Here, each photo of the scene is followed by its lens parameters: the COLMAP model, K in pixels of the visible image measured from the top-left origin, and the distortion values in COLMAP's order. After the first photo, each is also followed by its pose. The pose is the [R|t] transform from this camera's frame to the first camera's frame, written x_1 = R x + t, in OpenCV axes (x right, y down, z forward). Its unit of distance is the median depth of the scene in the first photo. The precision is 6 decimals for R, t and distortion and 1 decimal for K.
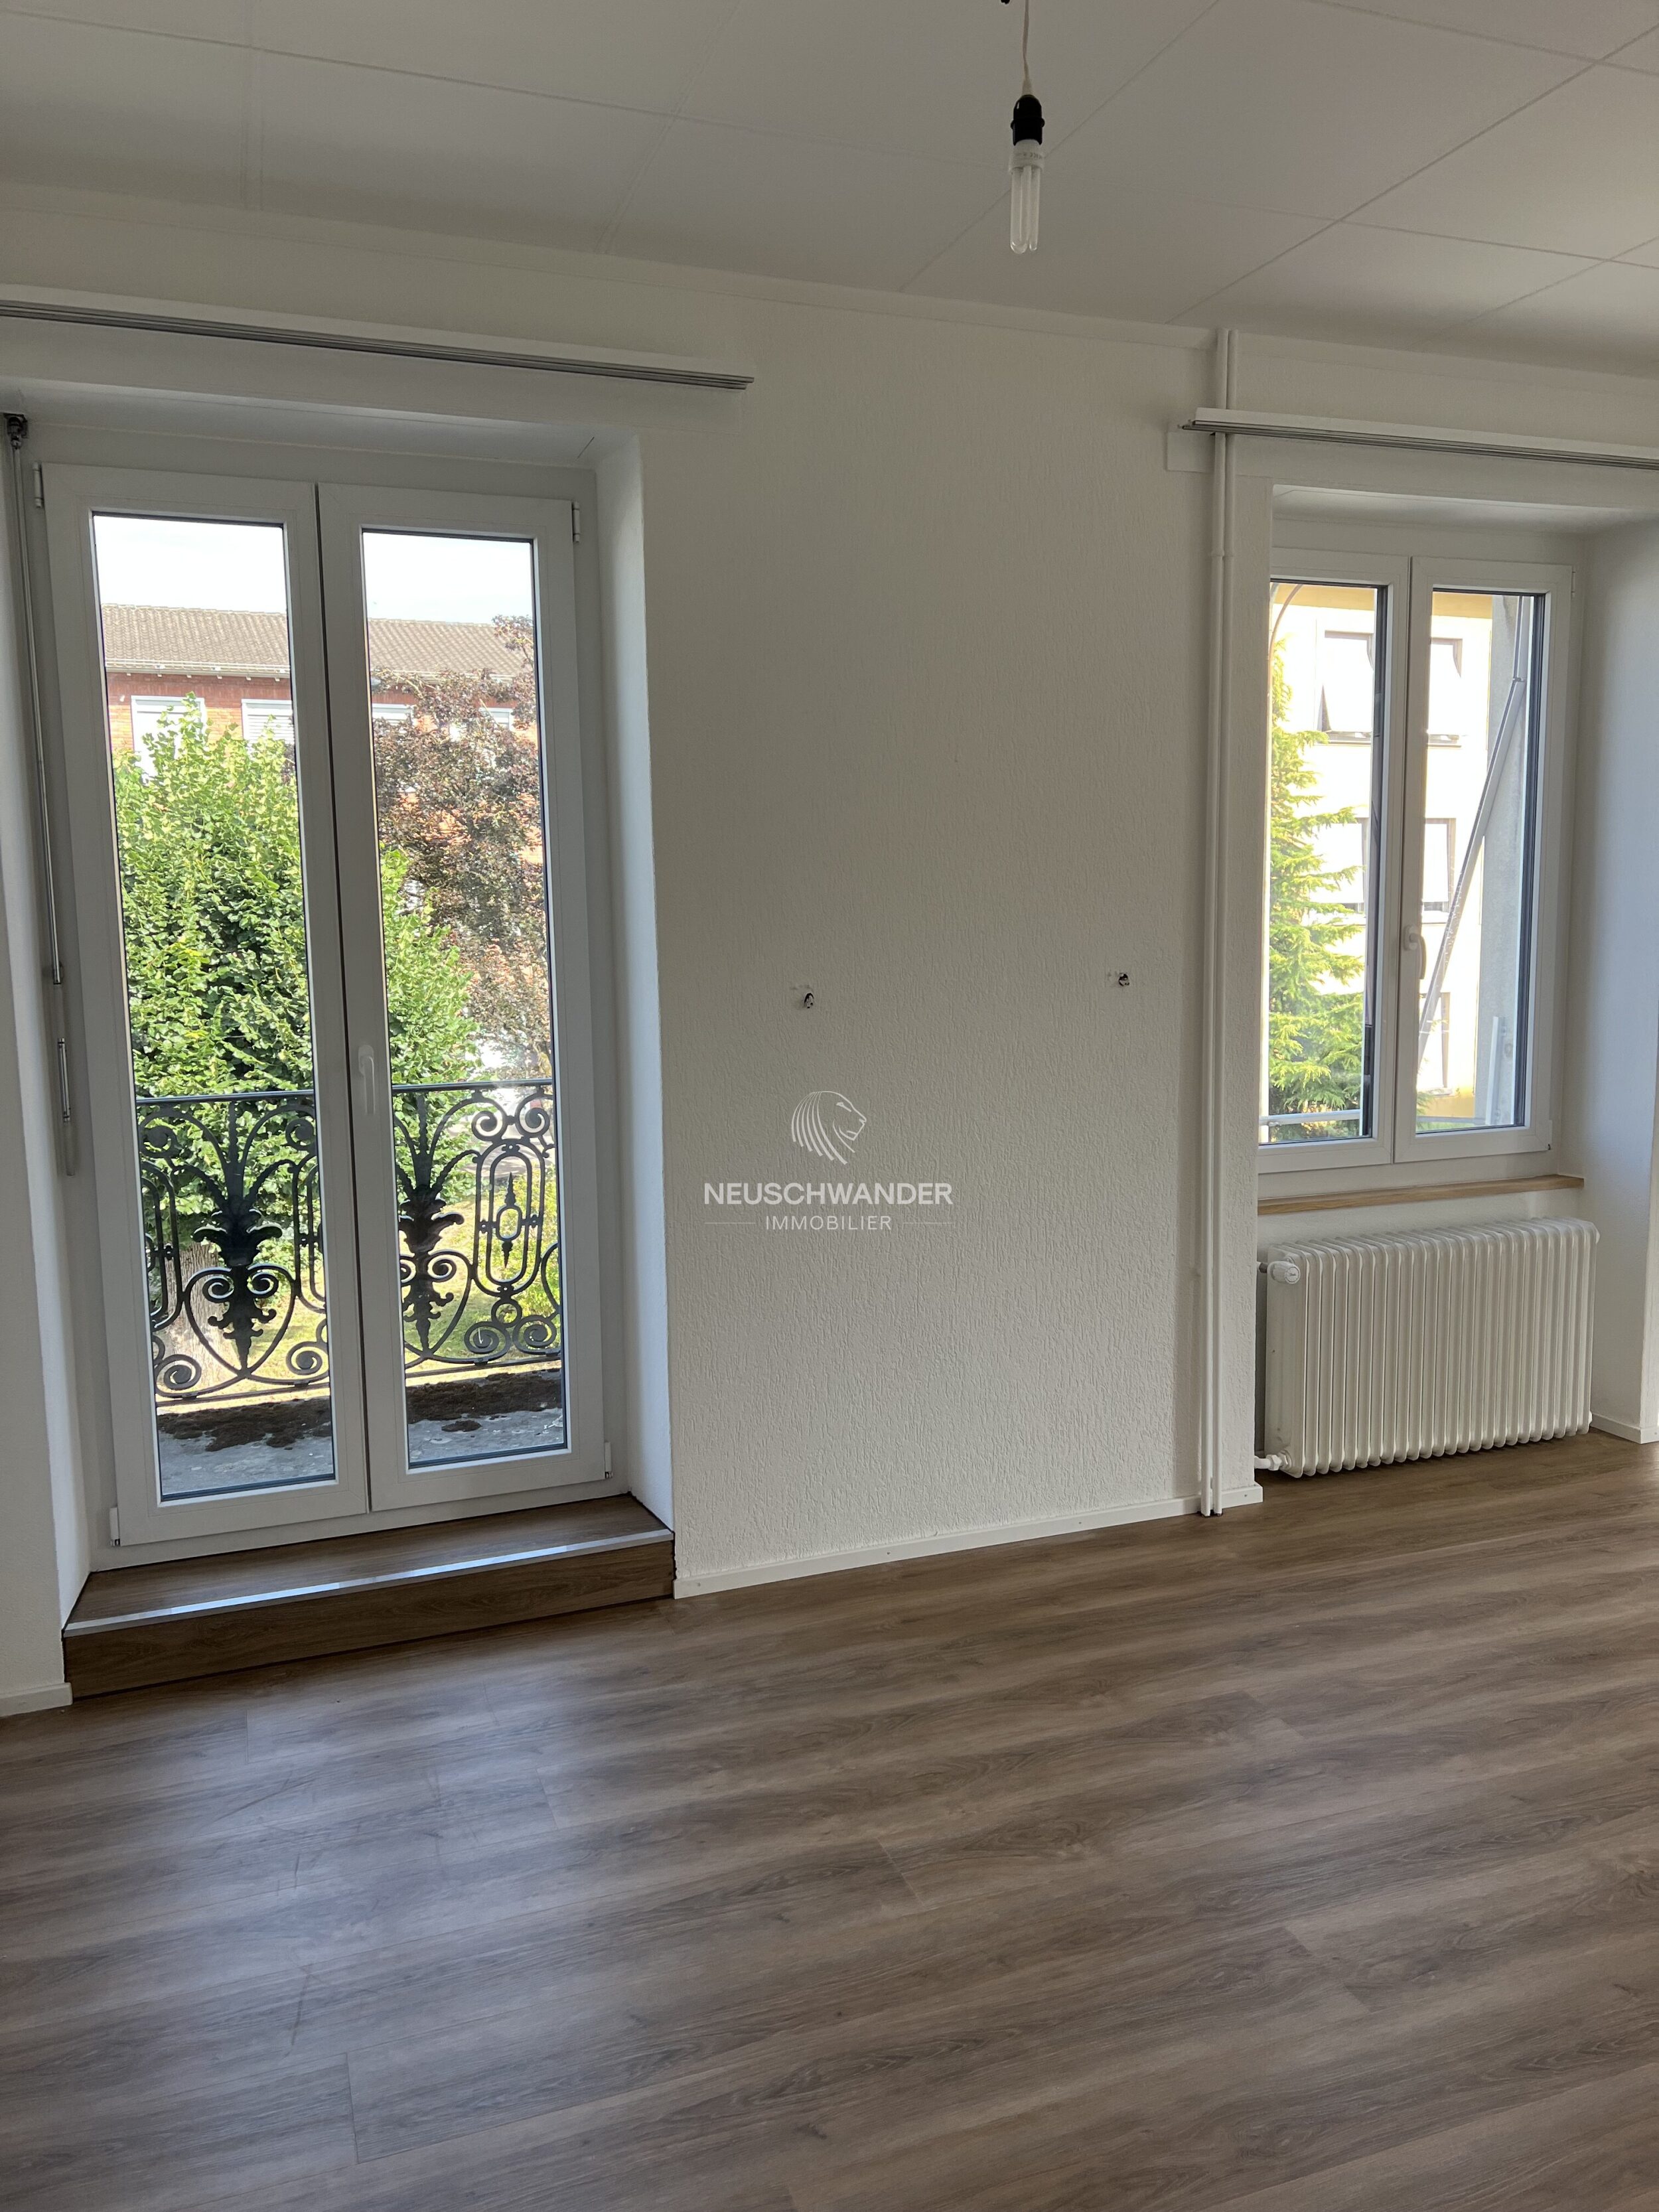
lens RADIAL K [[1676.5, 0, 818.6], [0, 1676.5, 1111.0], [0, 0, 1]] dist [0.038832, -0.038661]
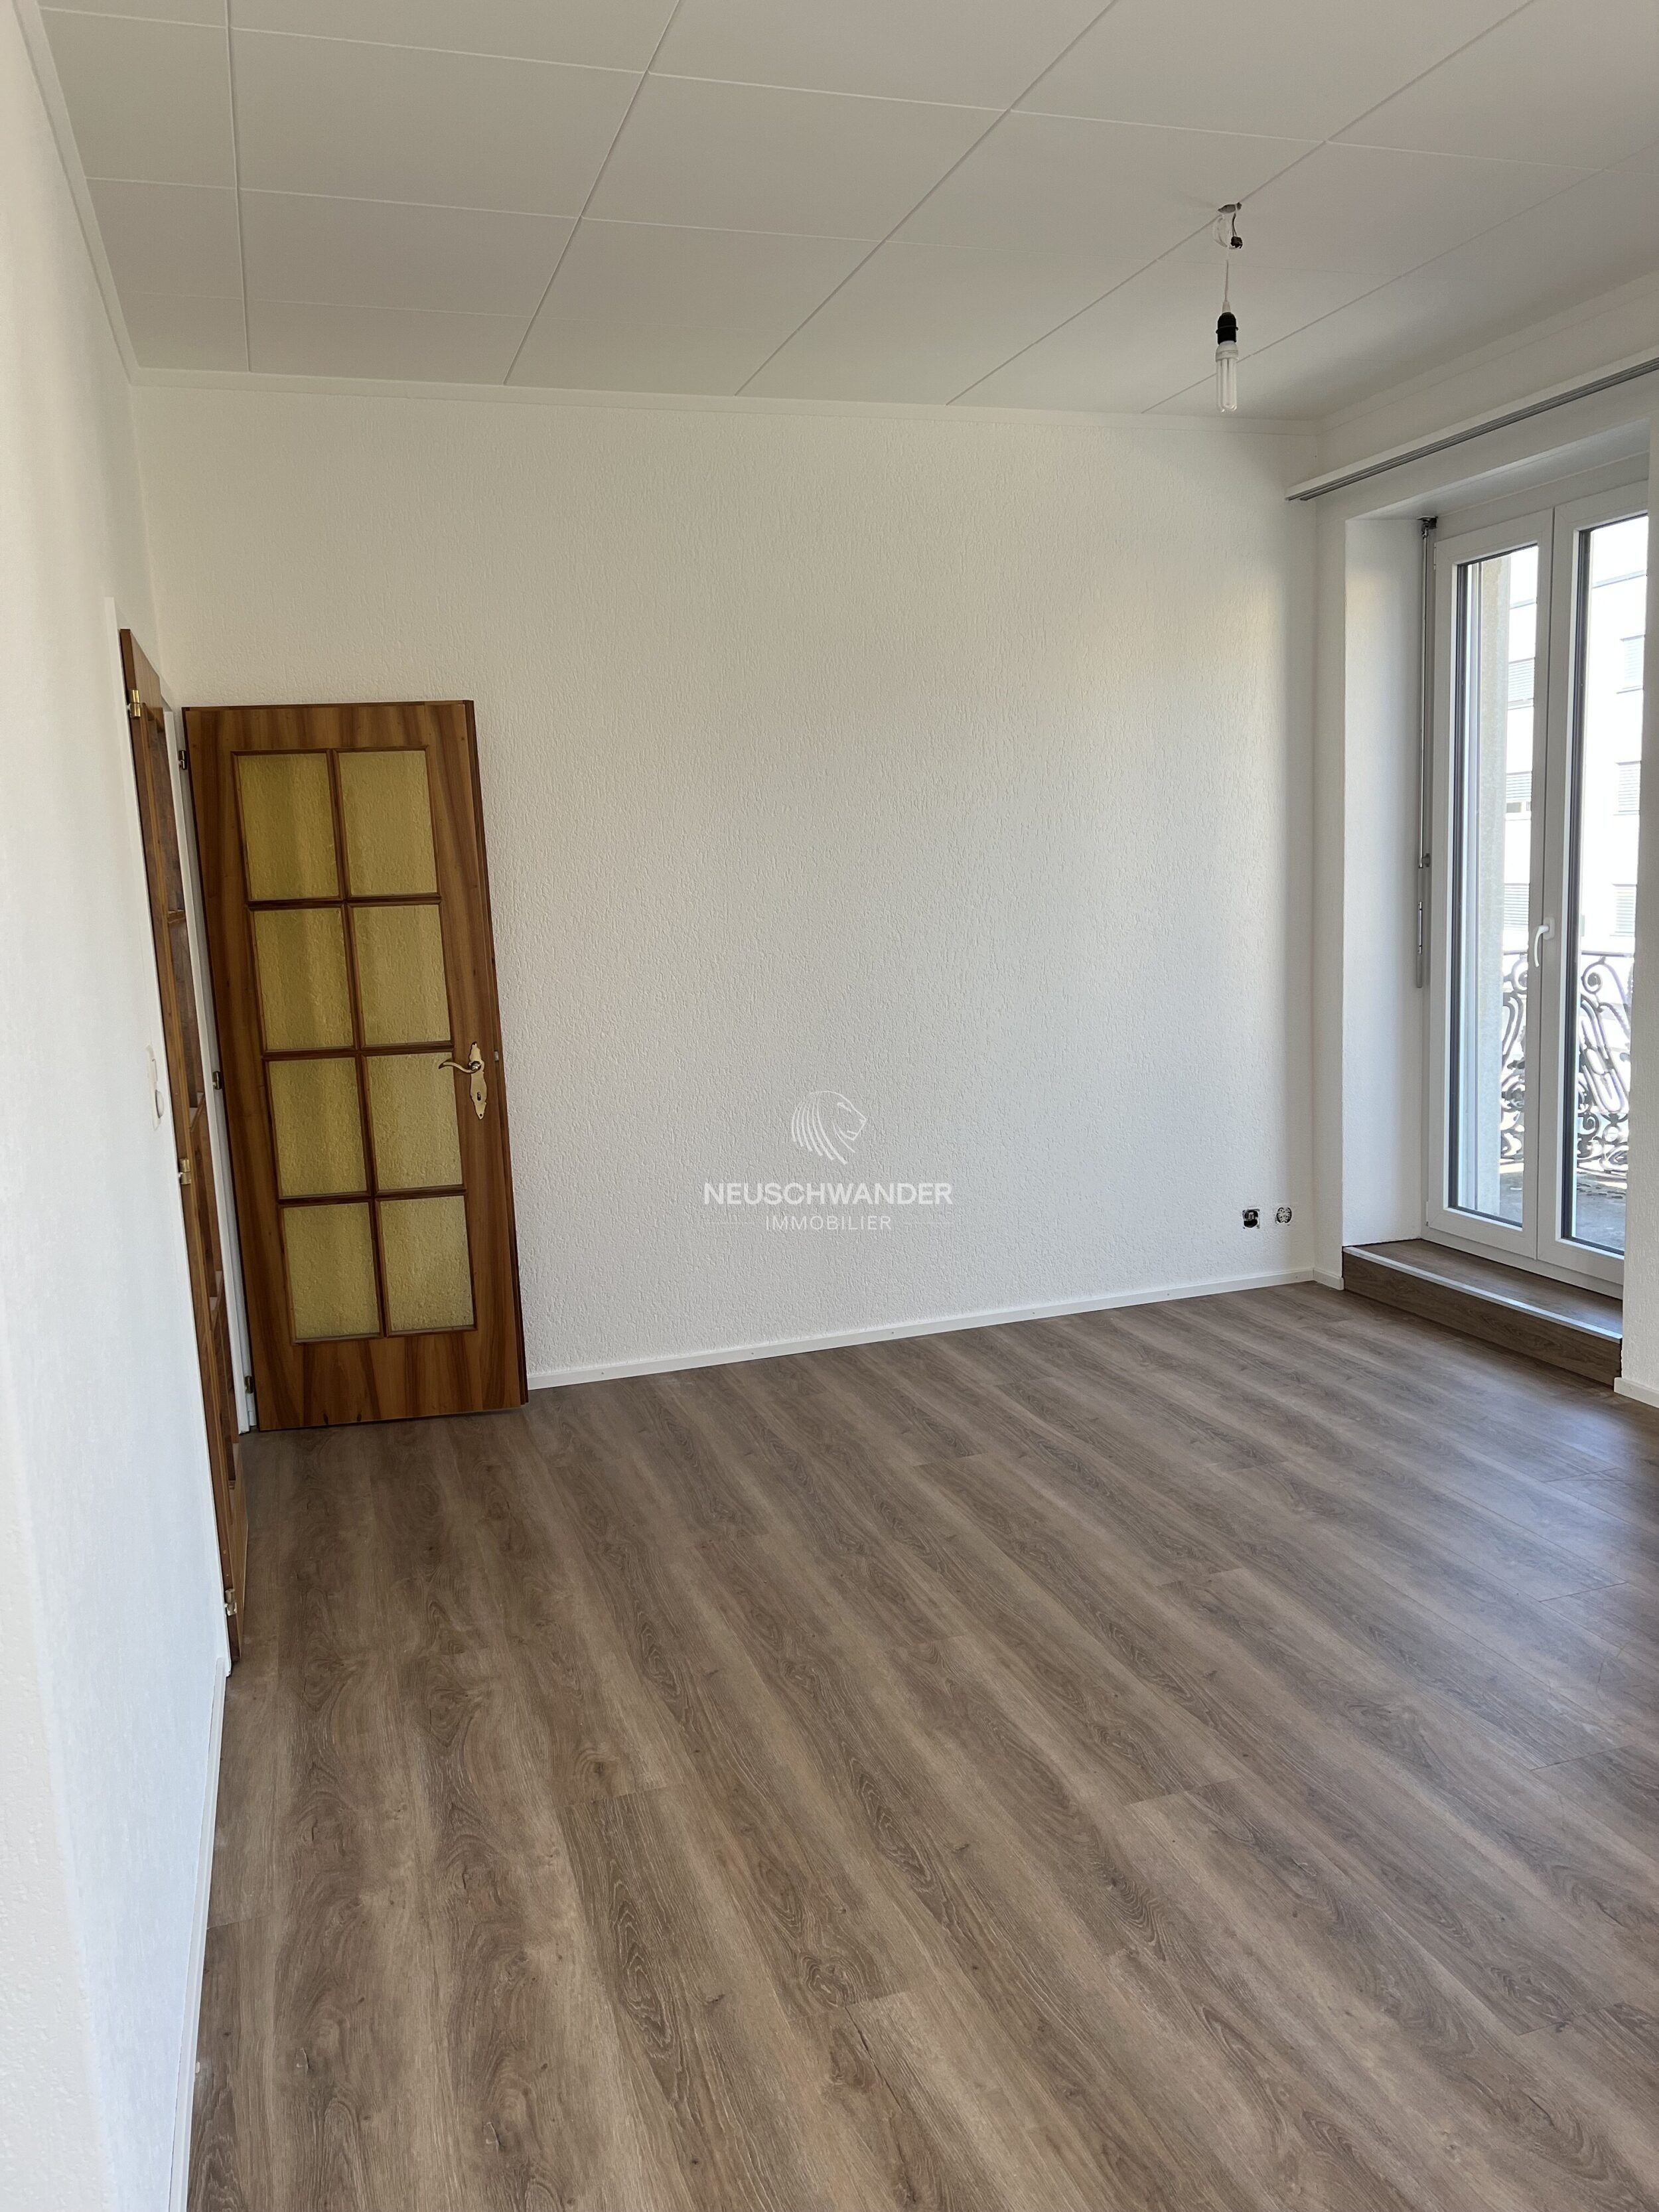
lens RADIAL K [[1676.5, 0, 818.6], [0, 1676.5, 1111.0], [0, 0, 1]] dist [0.038832, -0.038661]
pose [[-0.039793, 0.170836, -0.984496, 1.472066], [-0.078974, 0.981656, 0.173535, -0.098418], [0.996082, 0.084655, -0.025571, 0.597985]]
